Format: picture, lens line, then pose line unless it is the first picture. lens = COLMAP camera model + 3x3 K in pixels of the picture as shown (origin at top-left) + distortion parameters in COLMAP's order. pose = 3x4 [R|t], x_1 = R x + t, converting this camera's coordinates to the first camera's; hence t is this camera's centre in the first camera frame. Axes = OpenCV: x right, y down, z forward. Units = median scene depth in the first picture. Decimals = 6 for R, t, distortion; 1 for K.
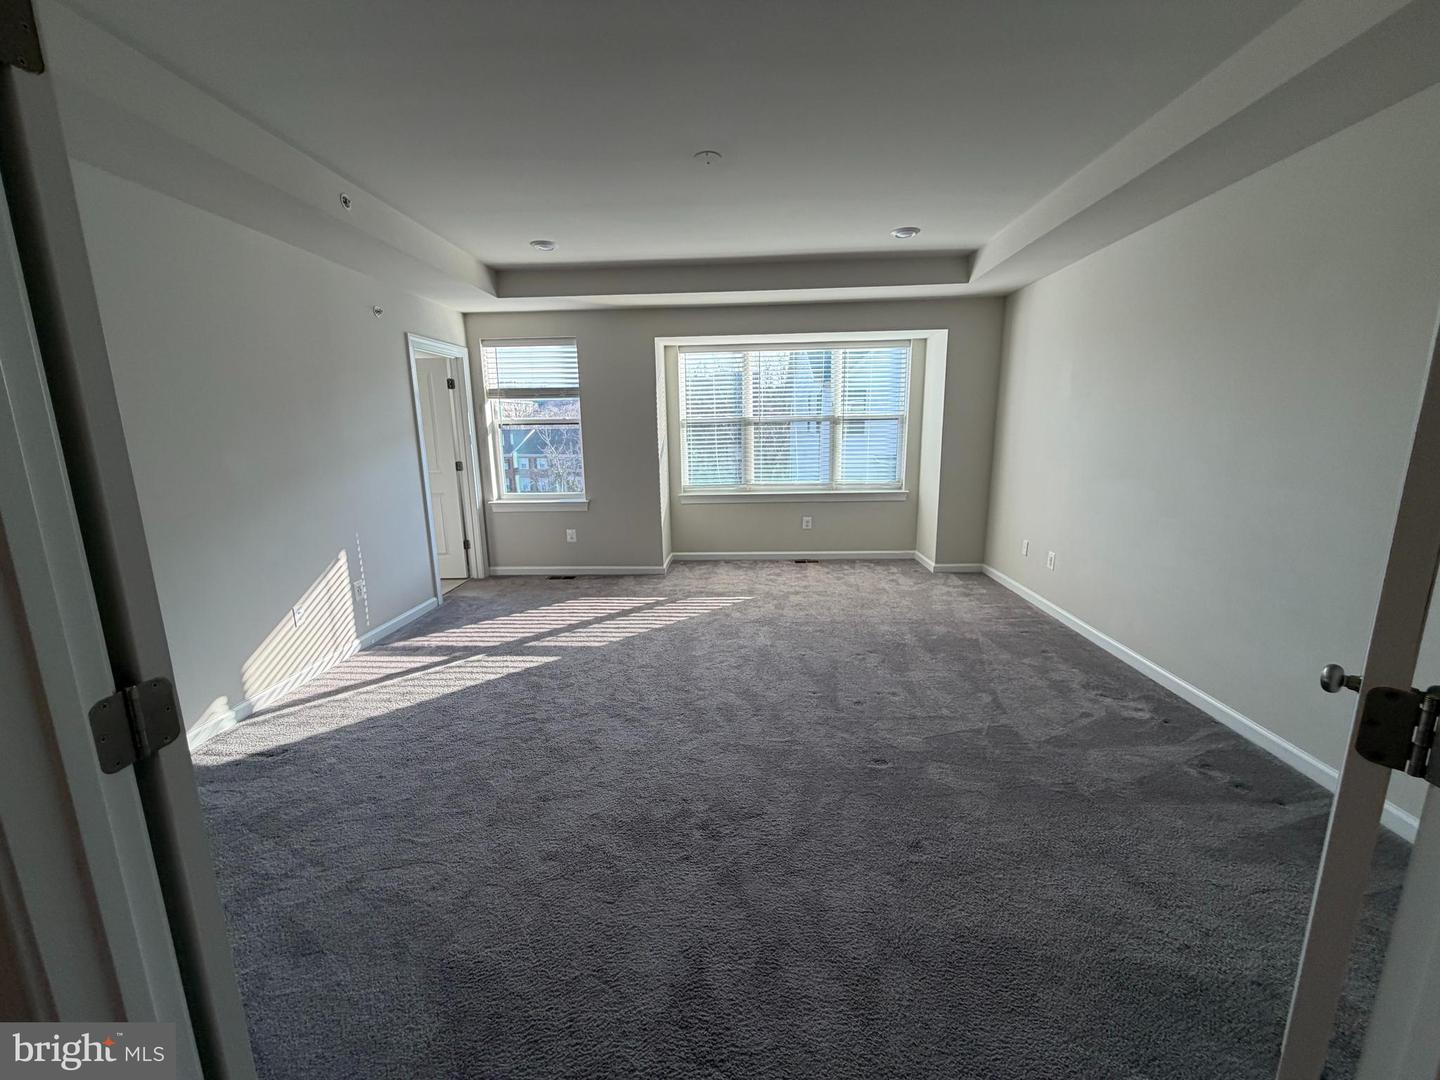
lens RADIAL K [[576.5, 0, 712.3], [0, 576.5, 537.4], [0, 0, 1]] dist [0.001542, 0.000349]
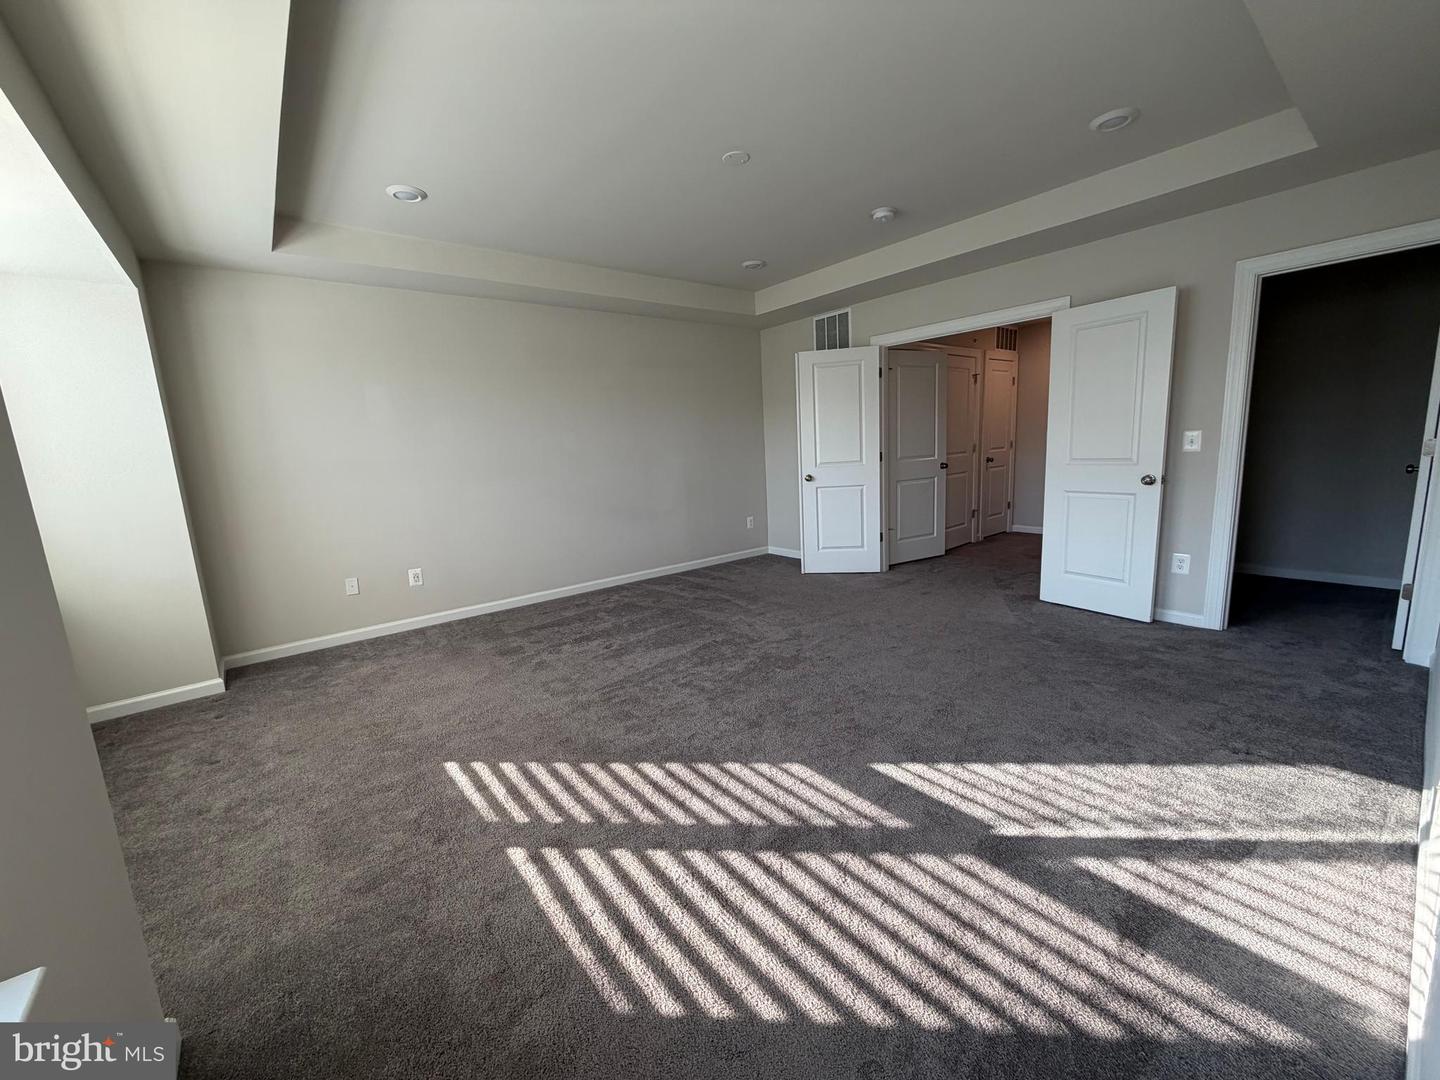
lens RADIAL K [[576.5, 0, 719.8], [0, 576.5, 538.2], [0, 0, 1]] dist [0.001542, 0.000349]
pose [[-0.675202, -0.077617, 0.733538, -0.475866], [0.201905, 0.937023, 0.284996, -0.186290], [-0.709462, 0.340535, -0.617008, 1.137460]]
